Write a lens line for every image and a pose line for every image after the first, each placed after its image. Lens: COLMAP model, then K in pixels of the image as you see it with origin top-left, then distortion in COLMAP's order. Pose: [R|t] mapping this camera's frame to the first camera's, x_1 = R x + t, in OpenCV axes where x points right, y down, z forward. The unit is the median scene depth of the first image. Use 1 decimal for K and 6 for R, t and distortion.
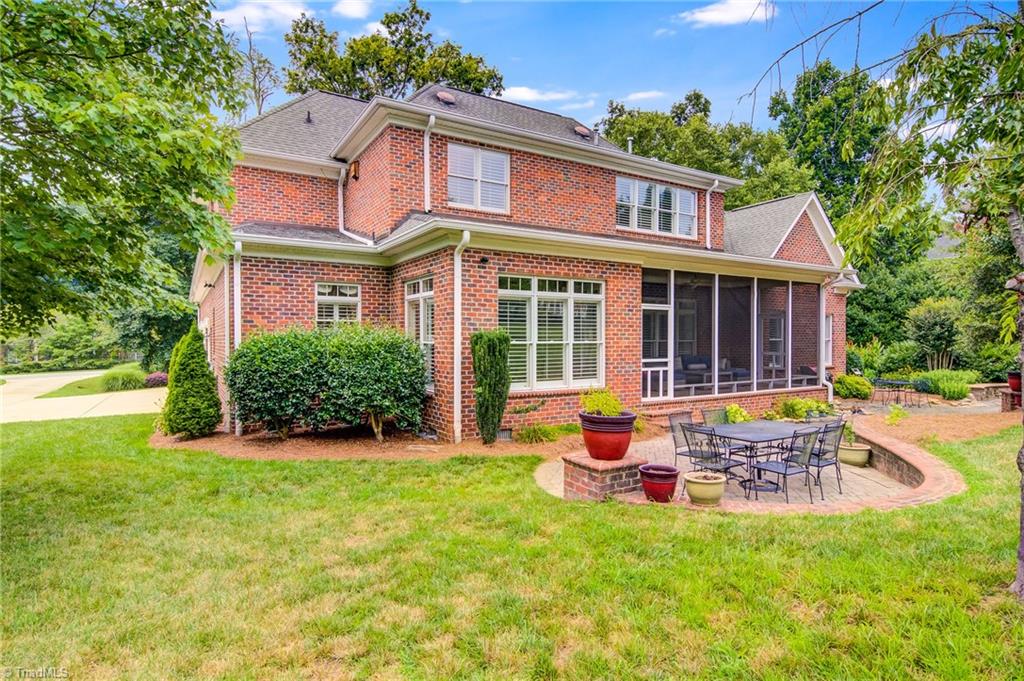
lens RADIAL K [[538.0, 0, 506.2], [0, 538.0, 341.8], [0, 0, 1]] dist [0.002402, 0.000128]
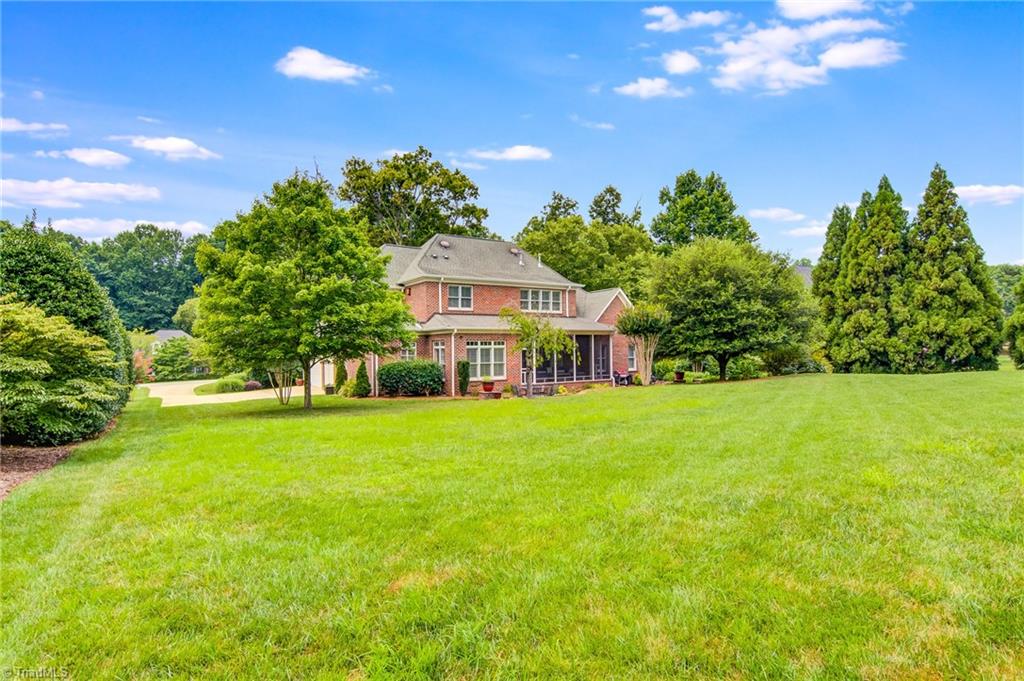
lens RADIAL K [[538.0, 0, 520.5], [0, 538.0, 340.9], [0, 0, 1]] dist [0.002402, 0.000128]
pose [[0.998989, -0.010488, 0.043709, 0.142850], [0.011319, 0.999759, -0.018817, -0.059830], [-0.043501, 0.019293, 0.998867, -1.833909]]
